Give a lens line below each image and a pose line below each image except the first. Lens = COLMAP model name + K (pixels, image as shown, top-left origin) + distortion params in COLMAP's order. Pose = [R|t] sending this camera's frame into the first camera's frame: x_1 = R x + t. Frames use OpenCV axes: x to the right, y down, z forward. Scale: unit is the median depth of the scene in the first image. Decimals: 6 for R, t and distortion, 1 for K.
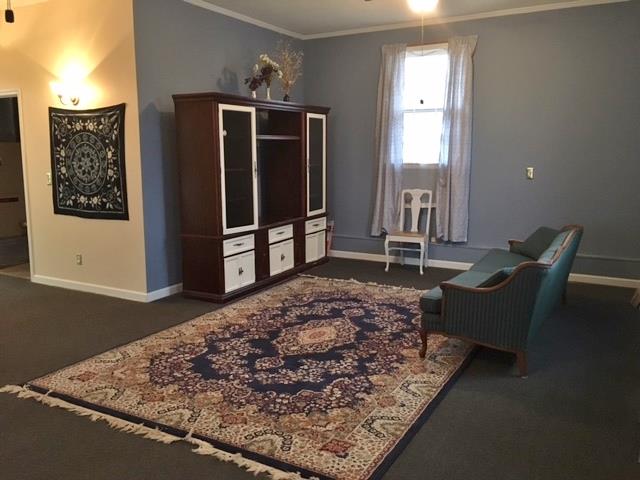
lens RADIAL K [[543.9, 0, 318.9], [0, 543.9, 240.5], [0, 0, 1]] dist [0.059752, -0.081073]
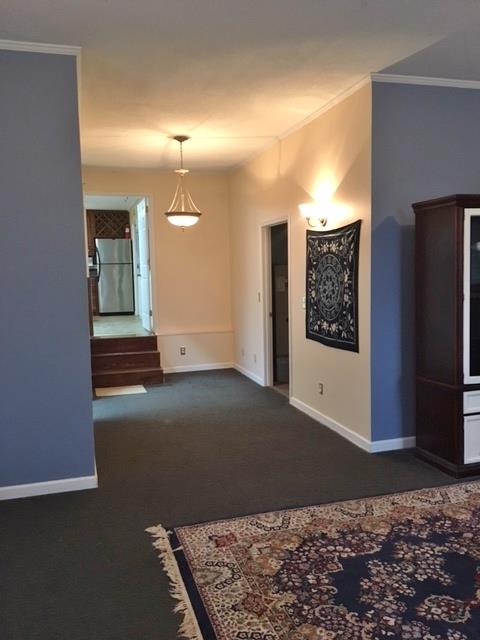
lens RADIAL K [[543.9, 0, 240.1], [0, 543.9, 316.7], [0, 0, 1]] dist [0.059752, -0.081073]
pose [[0.712316, 0.038453, -0.700804, 0.124473], [-0.083406, 0.996060, -0.030122, -0.053601], [0.696885, 0.079908, 0.712717, 0.255047]]
